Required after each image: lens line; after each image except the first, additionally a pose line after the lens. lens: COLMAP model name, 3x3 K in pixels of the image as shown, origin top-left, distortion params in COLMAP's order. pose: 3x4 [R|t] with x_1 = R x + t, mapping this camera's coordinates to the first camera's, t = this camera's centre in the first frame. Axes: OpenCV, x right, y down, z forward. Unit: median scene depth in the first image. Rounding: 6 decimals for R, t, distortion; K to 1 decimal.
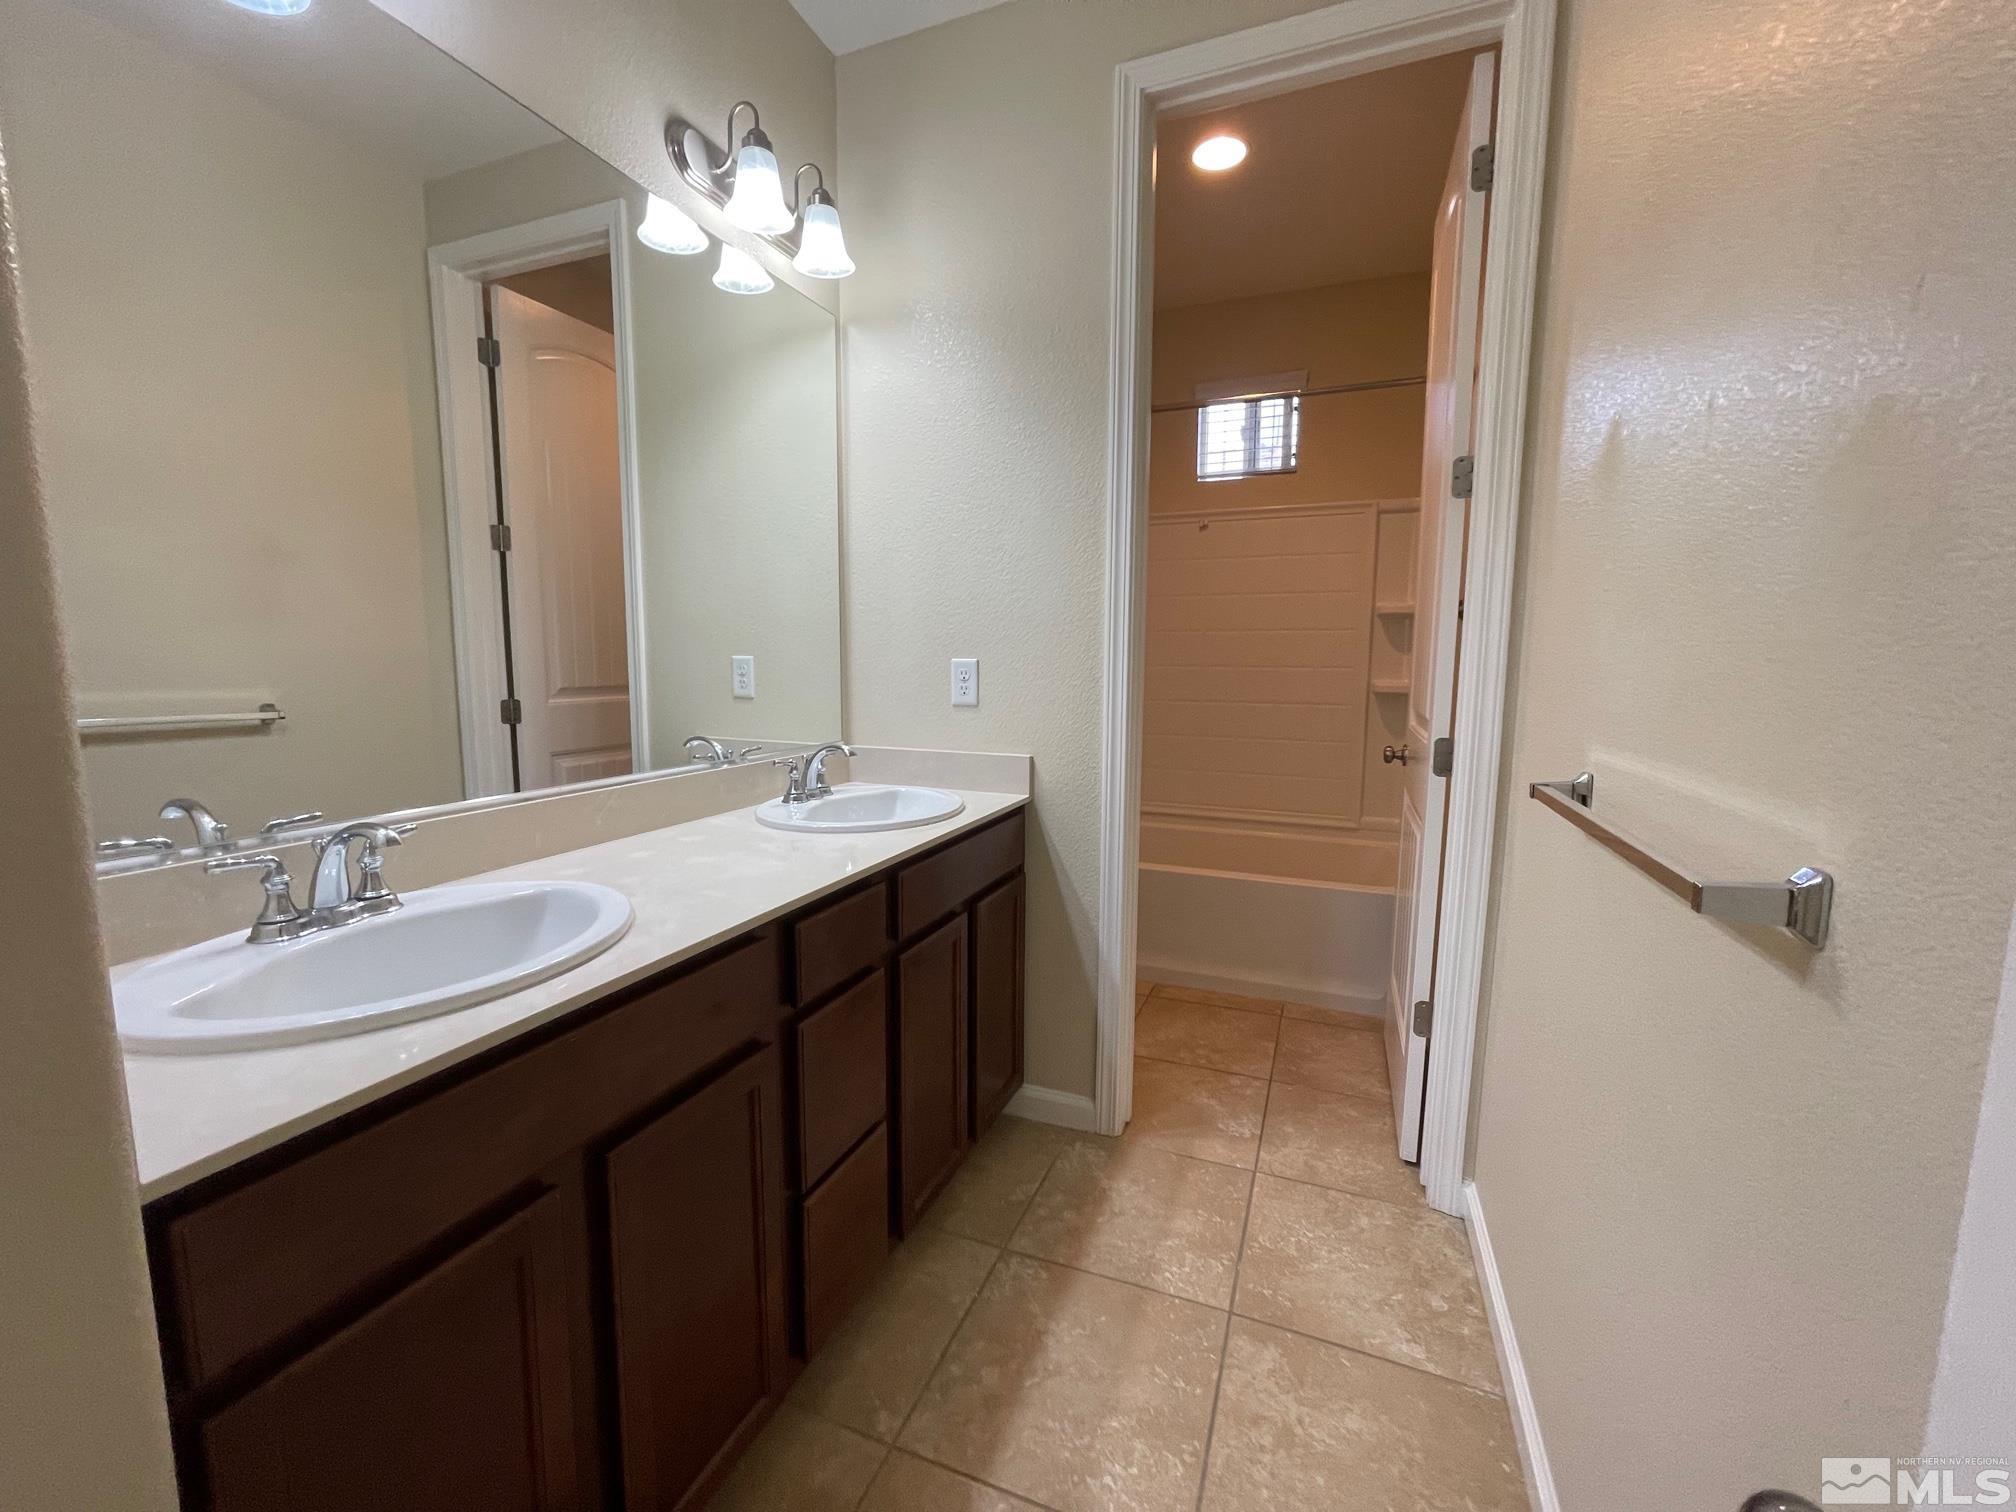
lens RADIAL K [[816.1, 0, 1004.5], [0, 816.1, 756.0], [0, 0, 1]] dist [0.001354, 0.000011]
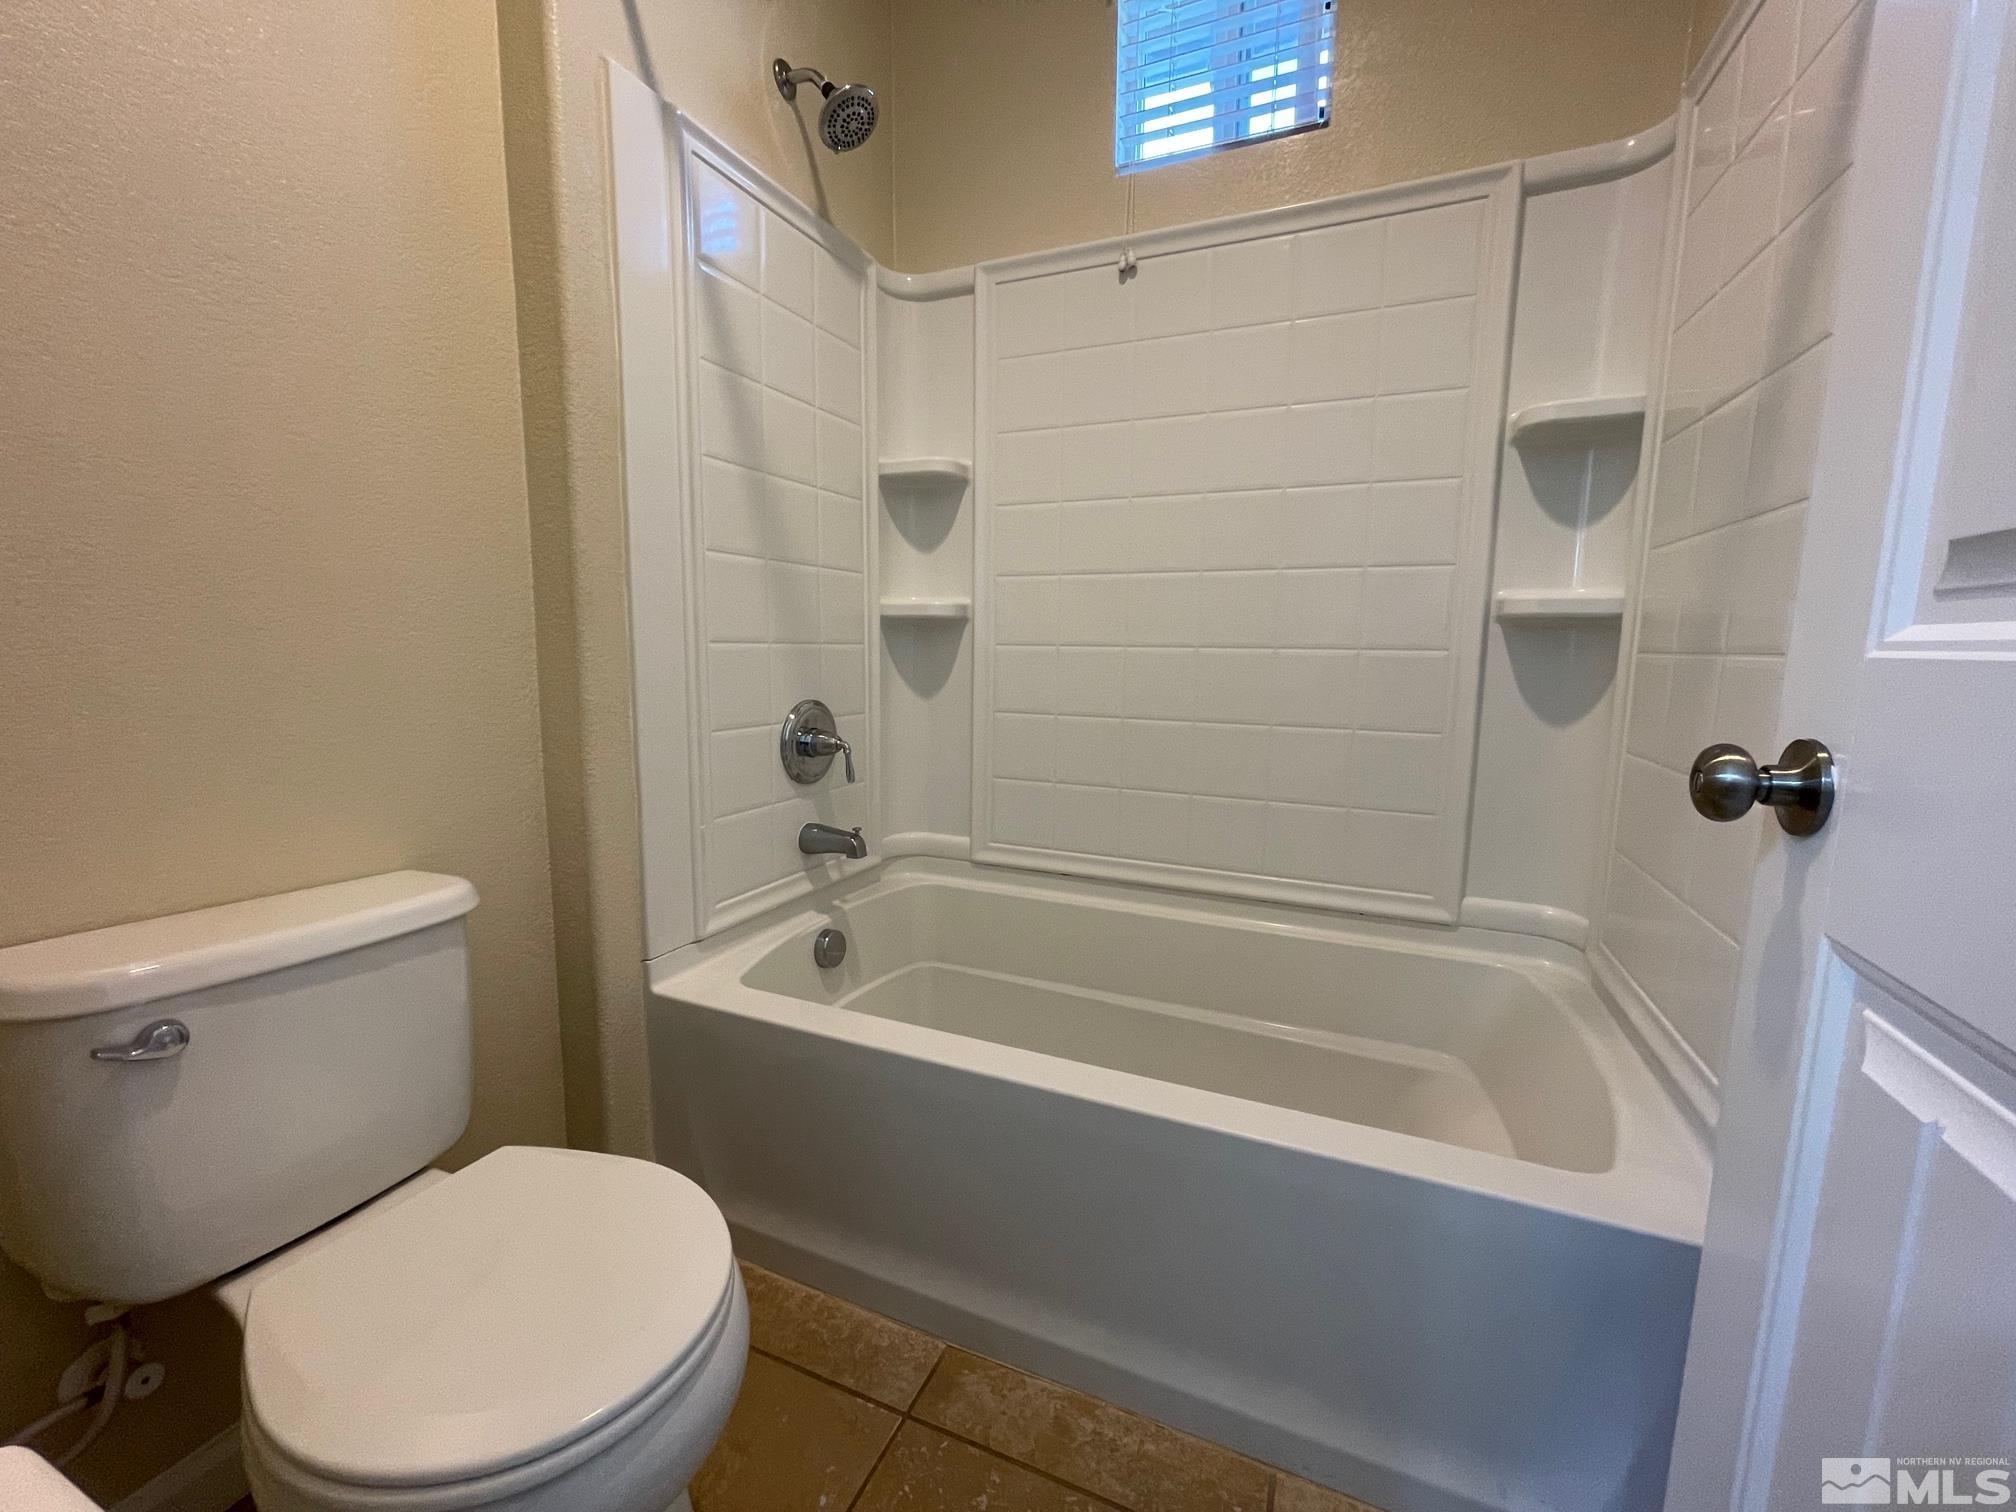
lens RADIAL K [[816.1, 0, 1010.8], [0, 816.1, 755.6], [0, 0, 1]] dist [0.001354, 0.000011]
pose [[0.999956, 0.009207, -0.001757, 0.186673], [-0.009184, 0.999880, 0.012472, -0.007150], [0.001872, -0.012455, 0.999921, 0.546927]]
